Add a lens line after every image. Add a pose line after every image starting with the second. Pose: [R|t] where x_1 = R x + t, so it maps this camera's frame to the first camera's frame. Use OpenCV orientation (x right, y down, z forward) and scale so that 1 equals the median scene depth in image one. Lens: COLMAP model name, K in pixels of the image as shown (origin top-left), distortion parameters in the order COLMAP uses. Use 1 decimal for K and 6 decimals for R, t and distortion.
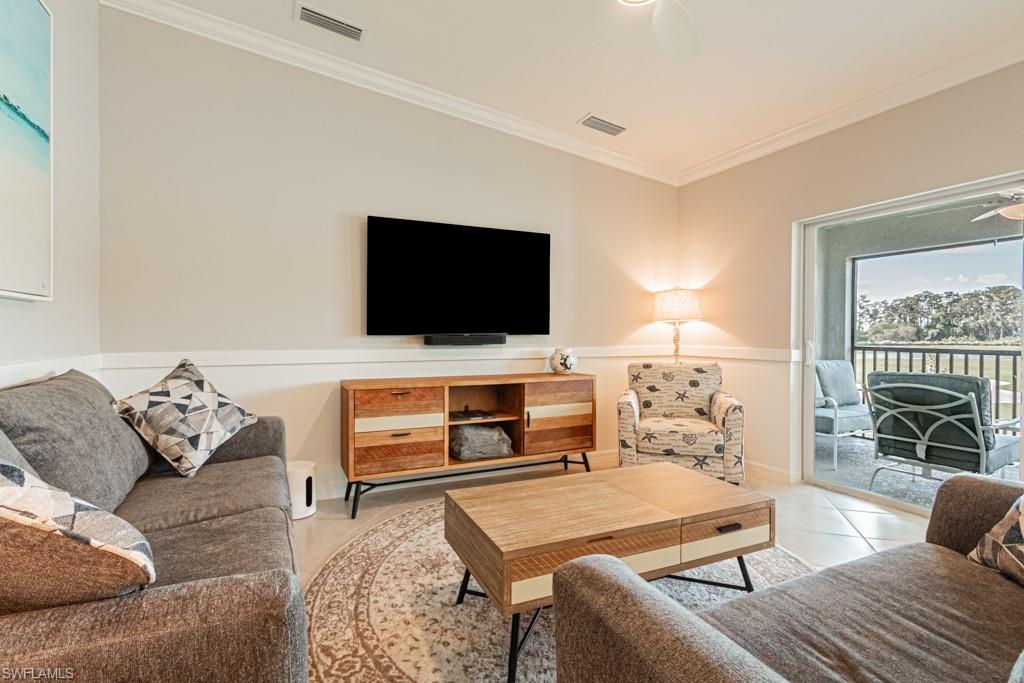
lens RADIAL K [[466.1, 0, 510.3], [0, 466.1, 340.7], [0, 0, 1]] dist [0.009980, -0.003953]
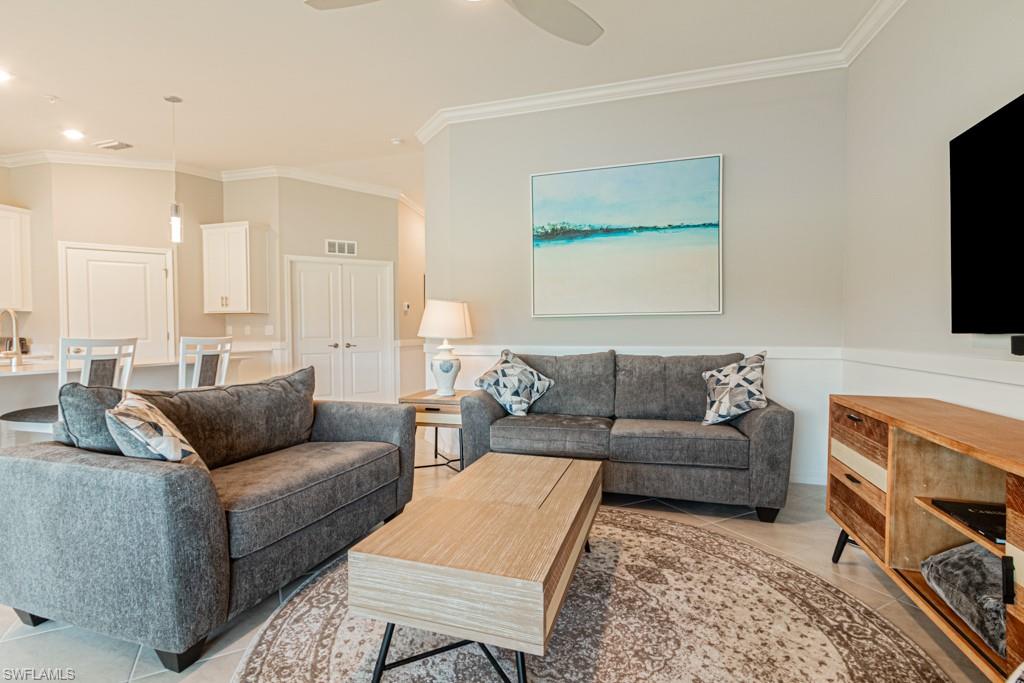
lens RADIAL K [[466.1, 0, 512.7], [0, 466.1, 343.7], [0, 0, 1]] dist [0.009980, -0.003953]
pose [[-0.664439, 0.018351, -0.747117, 0.613998], [-0.008348, 0.999454, 0.031973, -0.014369], [0.747296, 0.027481, -0.663923, 1.093168]]
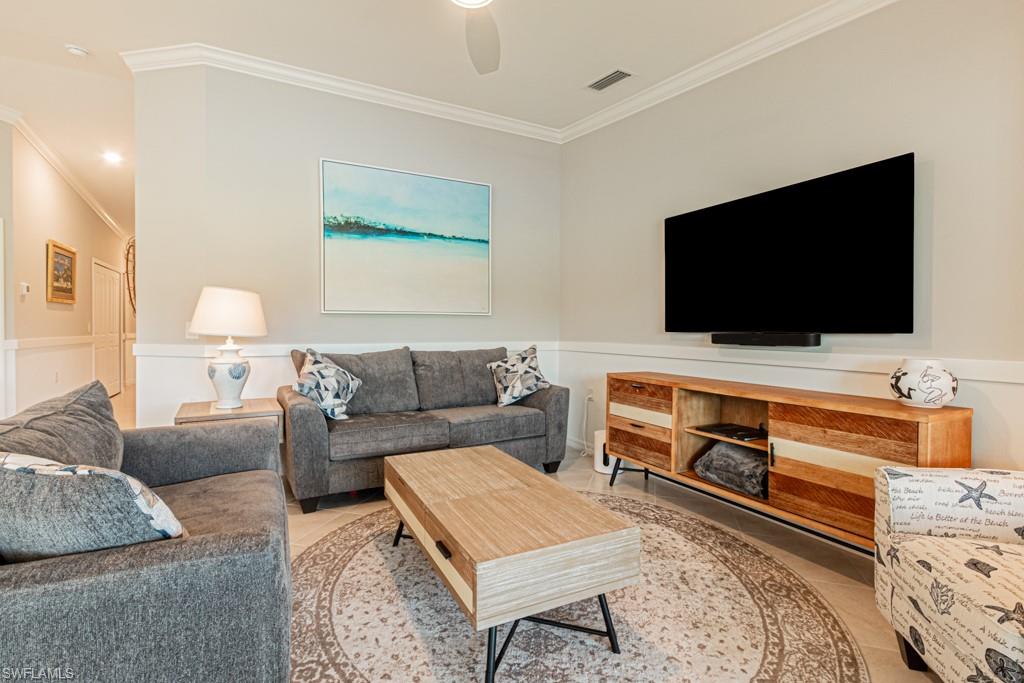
lens RADIAL K [[466.1, 0, 490.7], [0, 466.1, 334.3], [0, 0, 1]] dist [0.009980, -0.003953]
pose [[0.031105, 0.010641, -0.999459, 0.825751], [-0.016950, 0.999805, 0.010117, -0.011694], [0.999372, 0.016626, 0.031279, 0.640379]]
